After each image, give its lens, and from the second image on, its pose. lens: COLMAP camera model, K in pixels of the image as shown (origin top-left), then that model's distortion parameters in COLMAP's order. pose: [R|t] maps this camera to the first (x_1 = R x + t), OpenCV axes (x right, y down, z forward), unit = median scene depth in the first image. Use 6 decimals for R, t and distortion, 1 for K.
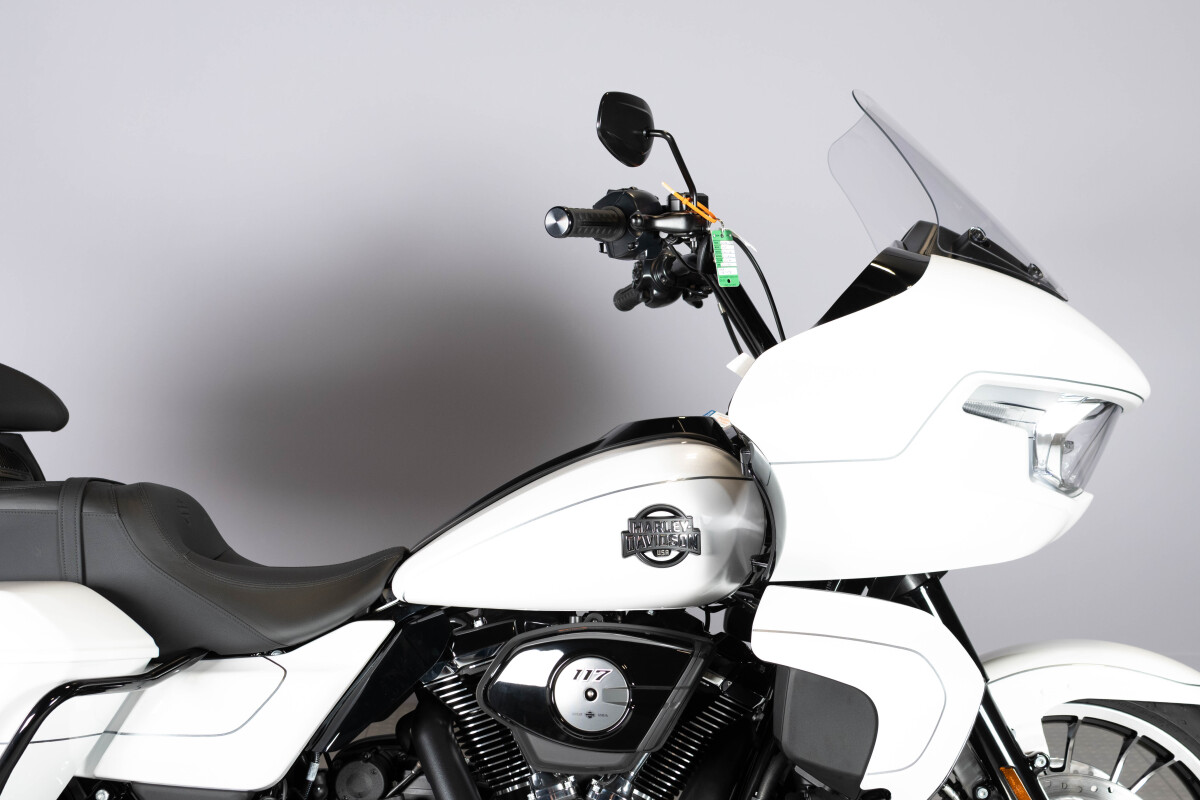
lens RADIAL K [[1810.4, 0, 576.6], [0, 1810.4, 403.3], [0, 0, 1]] dist [0.024263, -0.076511]
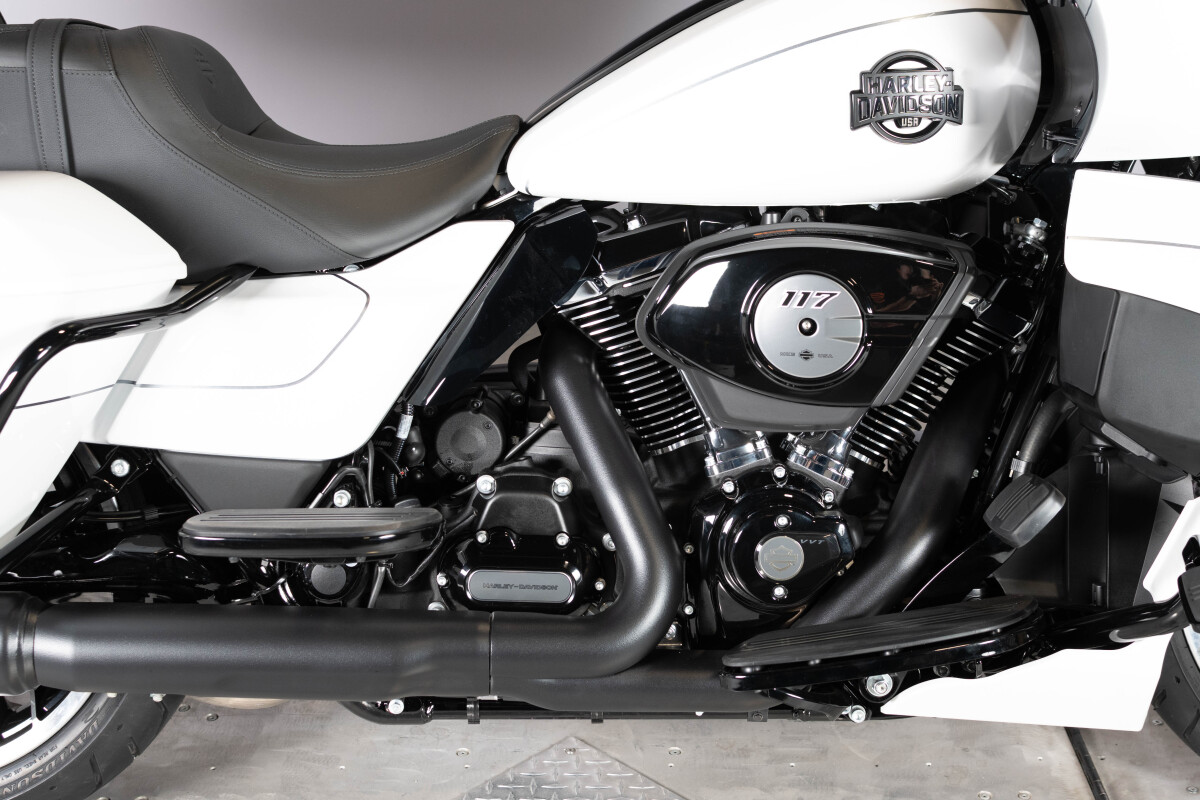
lens RADIAL K [[1810.4, 0, 576.6], [0, 1810.4, 403.3], [0, 0, 1]] dist [0.024263, -0.076511]
pose [[0.999901, -0.010591, 0.009264, -0.084878], [0.008040, 0.970372, 0.241481, 0.018298], [-0.011547, -0.241383, 0.970361, 0.298531]]
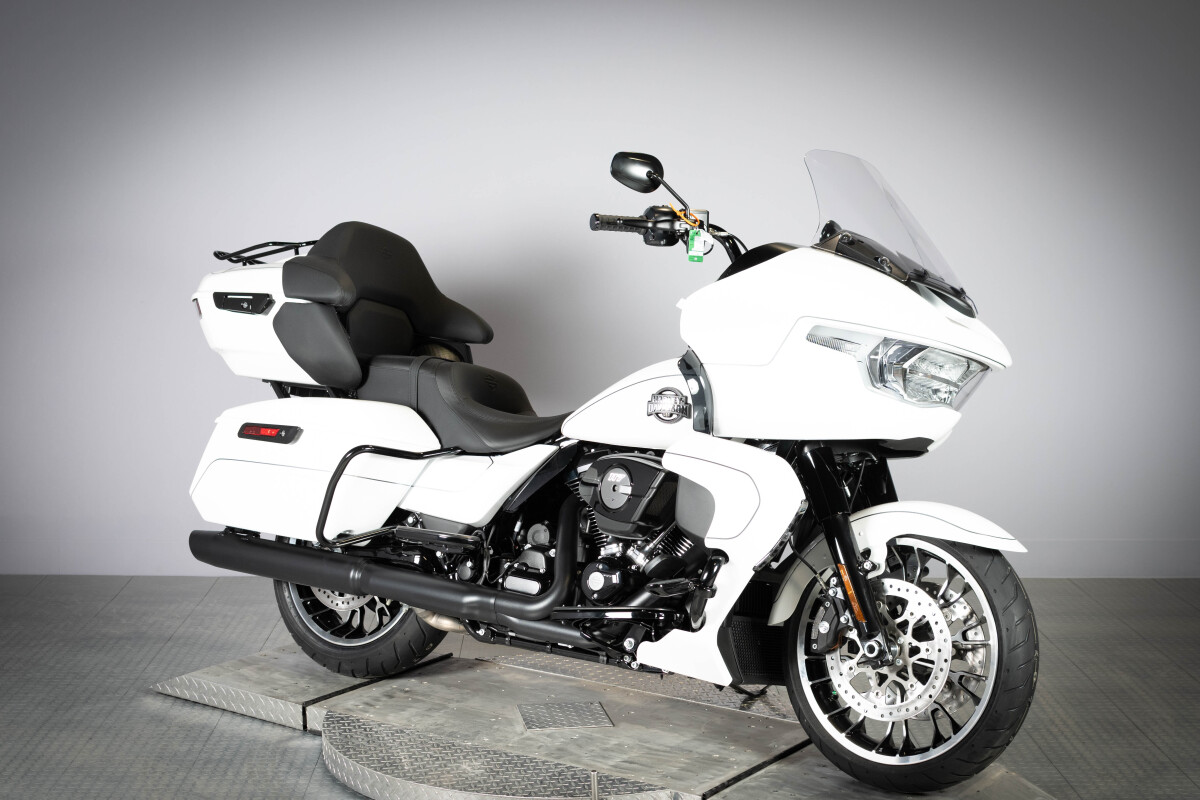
lens RADIAL K [[1810.4, 0, 576.6], [0, 1810.4, 403.3], [0, 0, 1]] dist [0.024263, -0.076511]
pose [[0.828095, 0.076285, -0.555373, 0.921322], [-0.089833, 0.995953, 0.002856, 0.072380], [0.553344, 0.047525, 0.831596, -0.487210]]
